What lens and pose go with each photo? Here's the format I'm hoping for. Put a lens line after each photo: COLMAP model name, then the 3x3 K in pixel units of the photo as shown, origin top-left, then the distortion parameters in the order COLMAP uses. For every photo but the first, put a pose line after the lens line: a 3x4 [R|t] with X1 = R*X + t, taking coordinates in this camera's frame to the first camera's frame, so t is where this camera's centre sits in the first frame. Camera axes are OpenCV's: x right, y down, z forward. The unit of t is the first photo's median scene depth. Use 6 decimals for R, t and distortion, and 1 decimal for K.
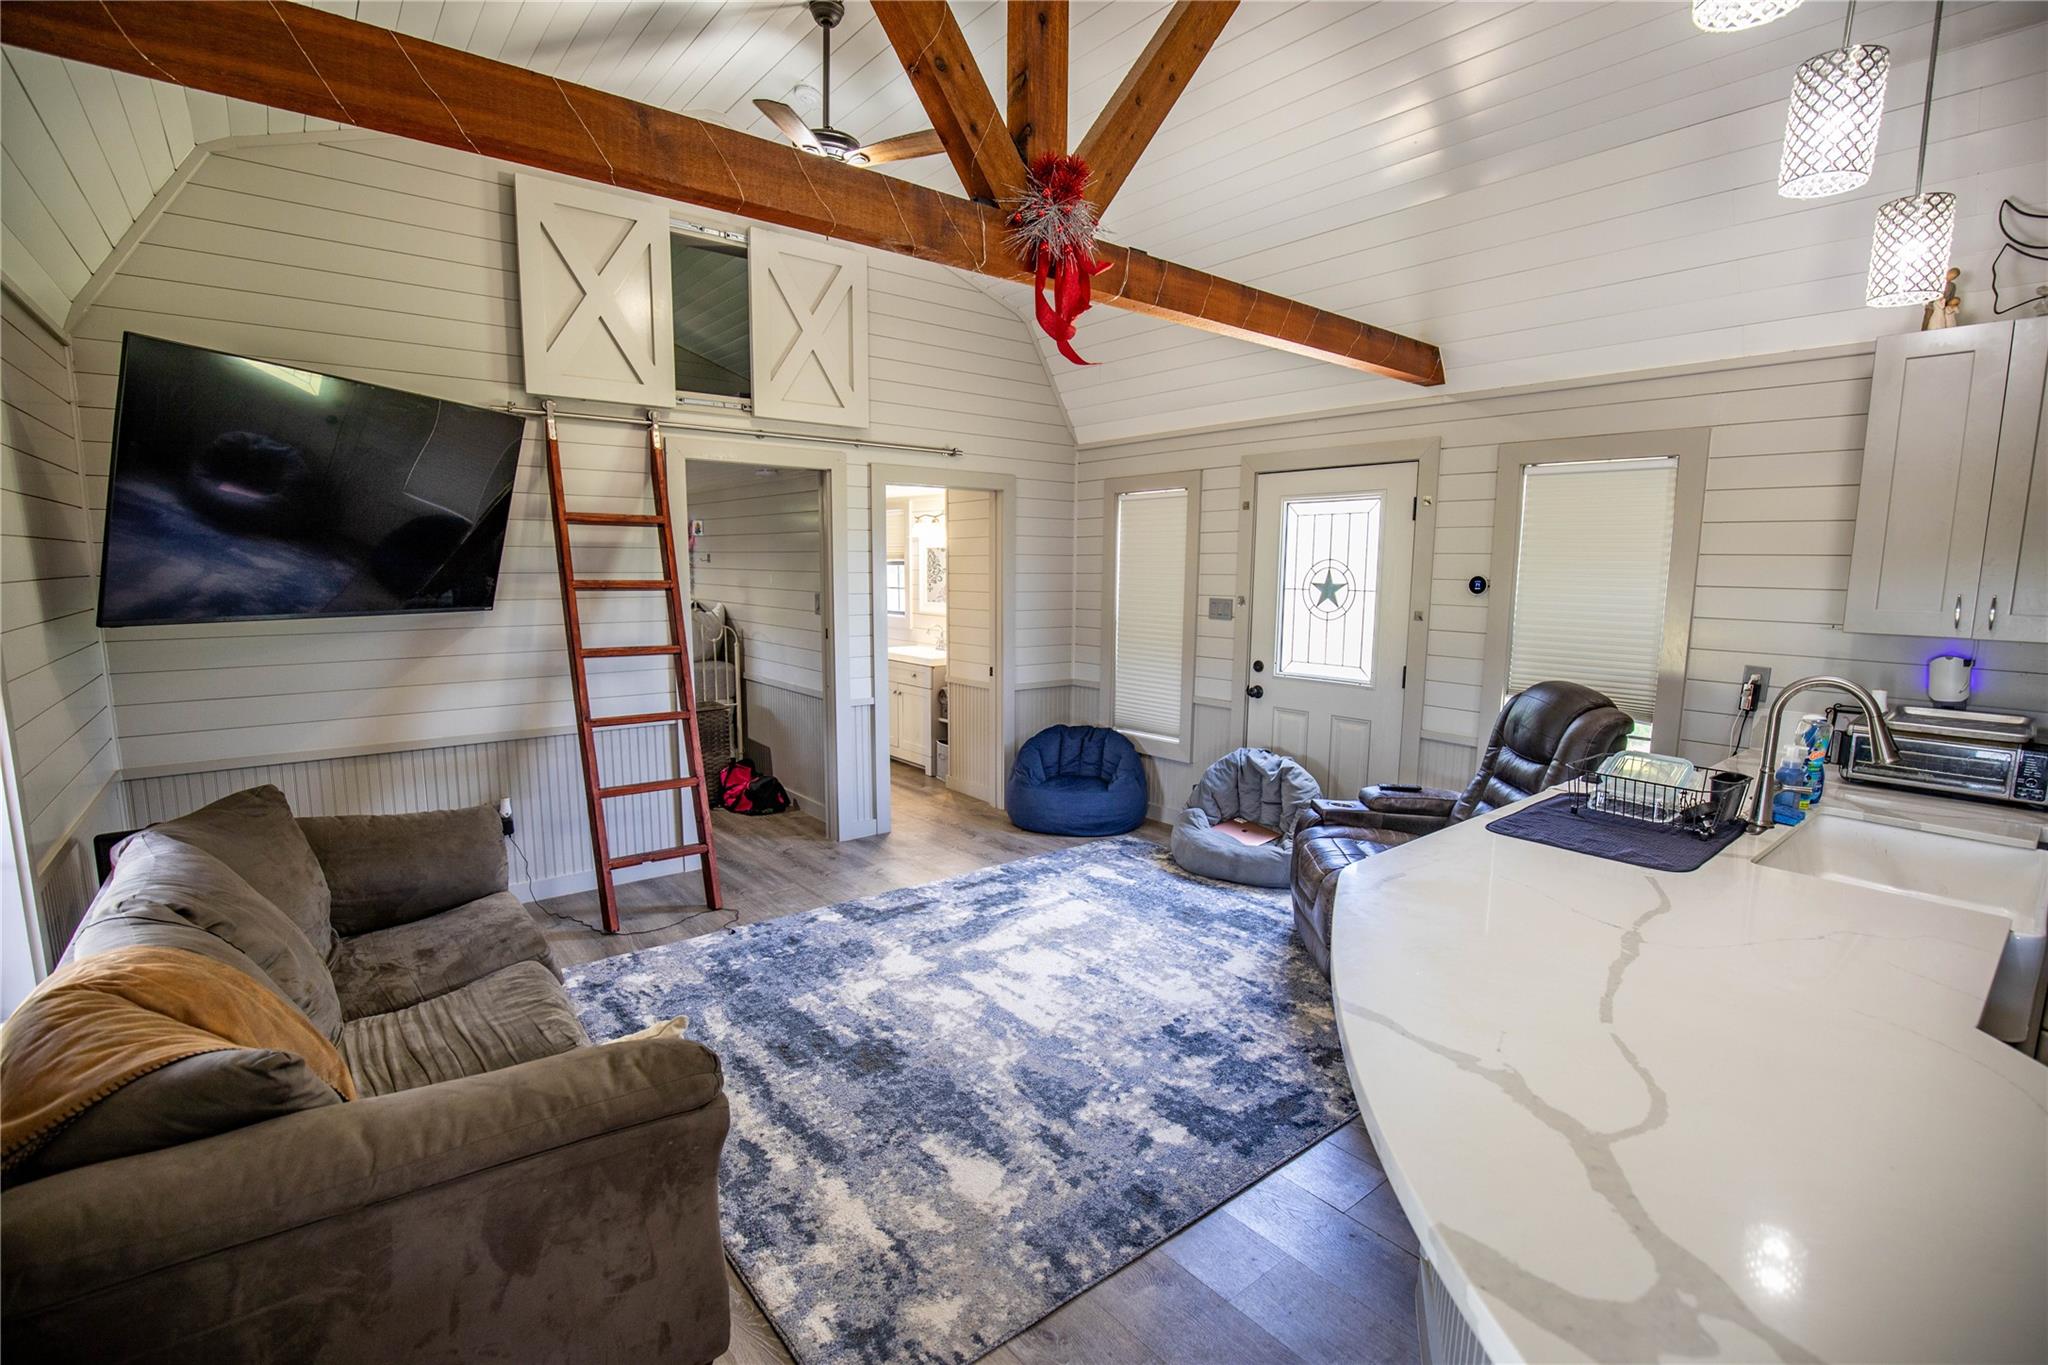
lens RADIAL K [[929.9, 0, 1024.0], [0, 929.9, 682.5], [0, 0, 1]] dist [-0.041789, 0.007794]
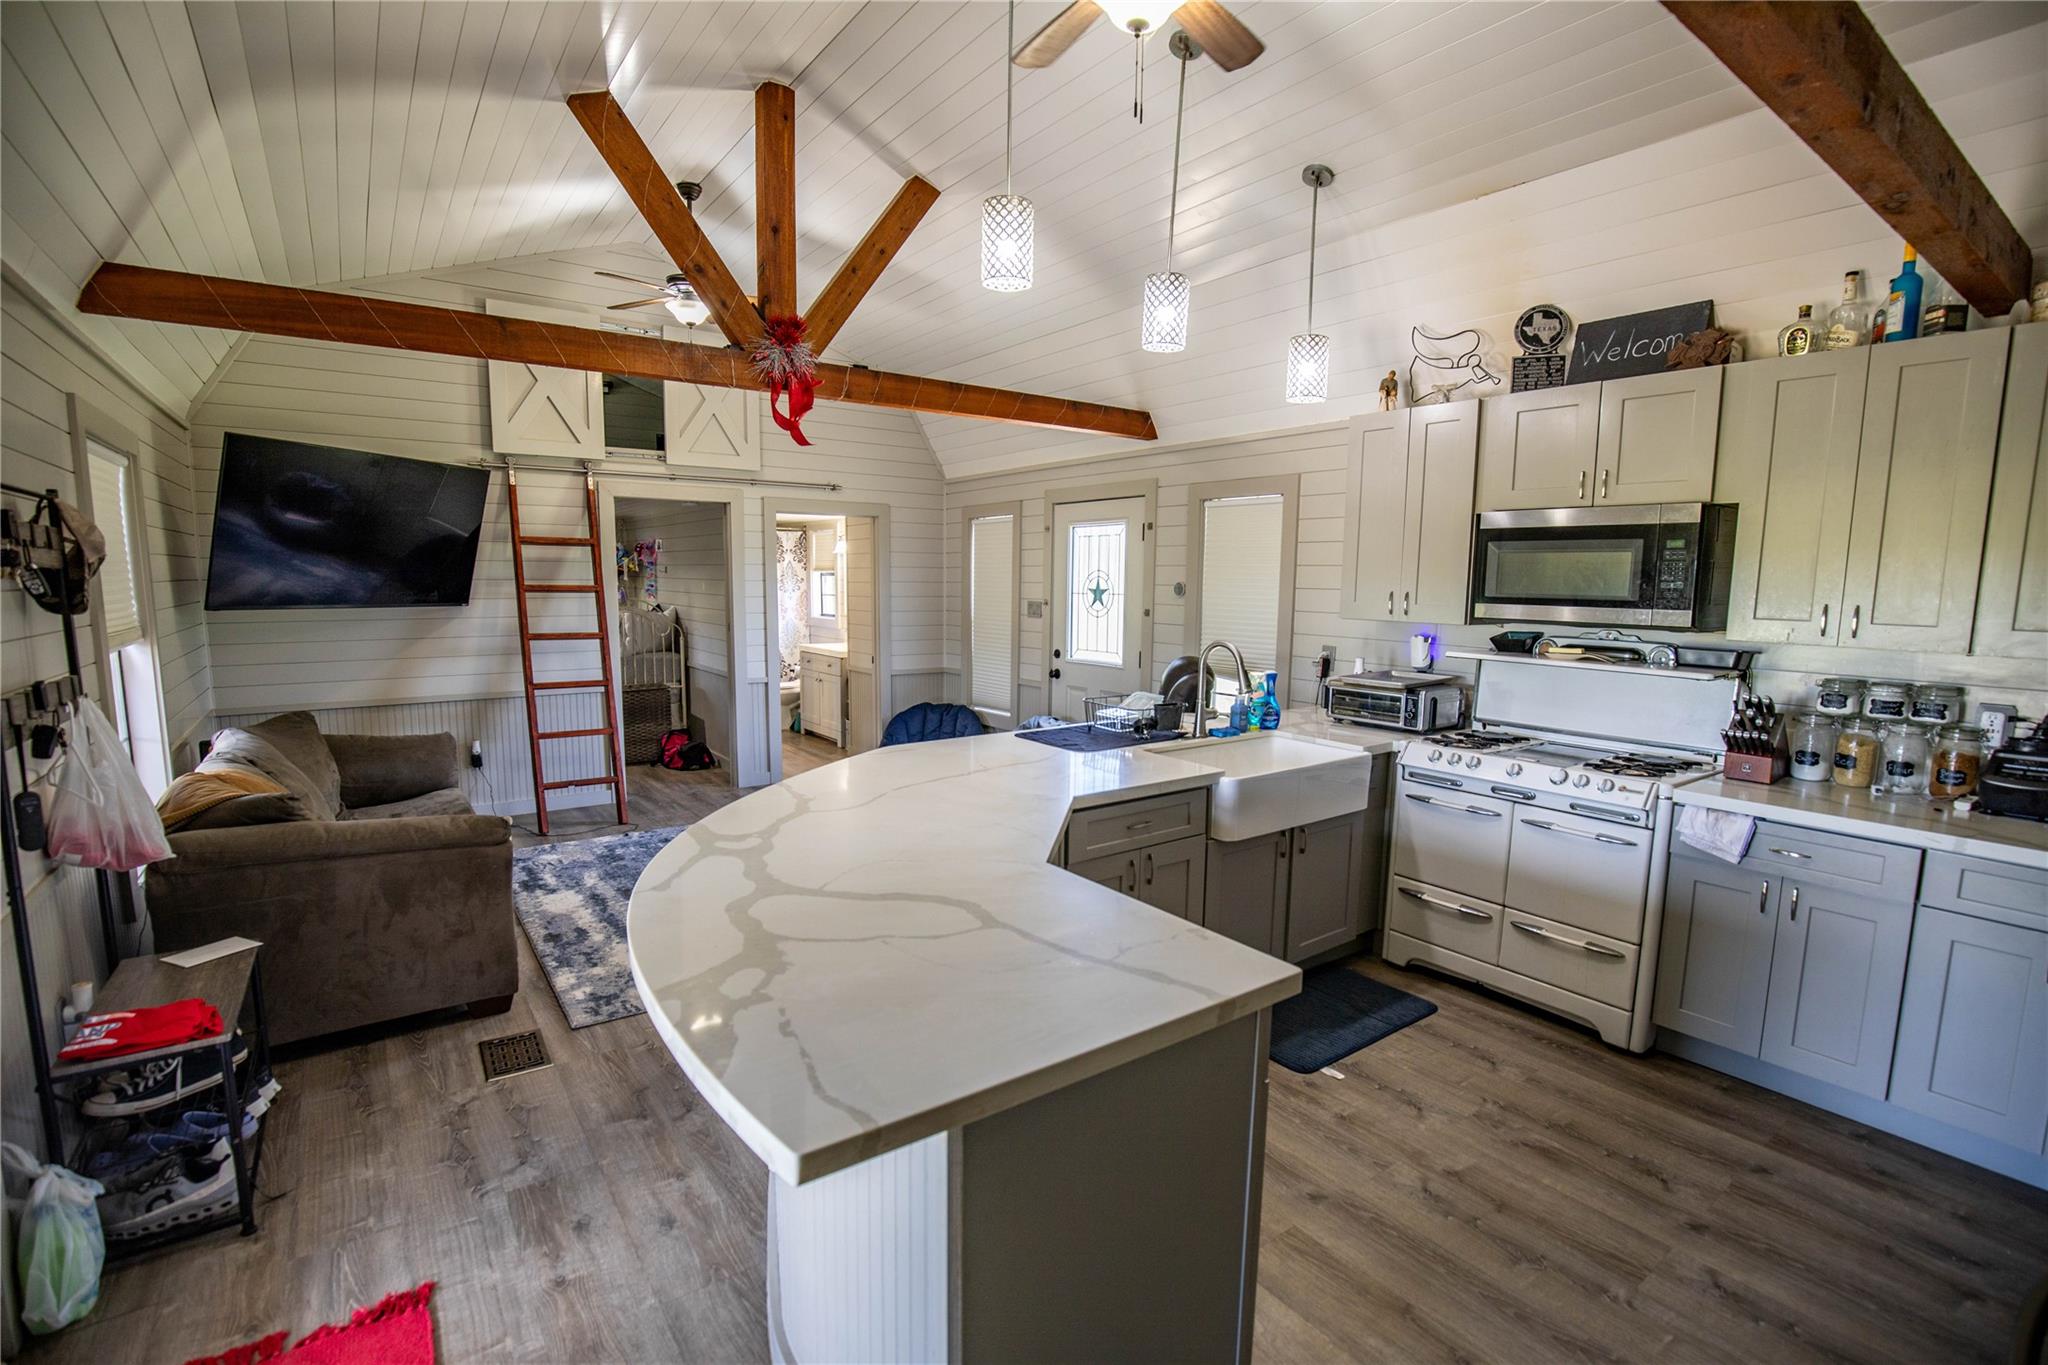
lens RADIAL K [[929.9, 0, 1024.0], [0, 929.9, 682.5], [0, 0, 1]] dist [-0.041789, 0.007794]
pose [[0.998720, 0.008077, -0.049941, 0.337726], [-0.008782, 0.999865, -0.013923, 0.050137], [0.049822, 0.014344, 0.998655, -0.354134]]
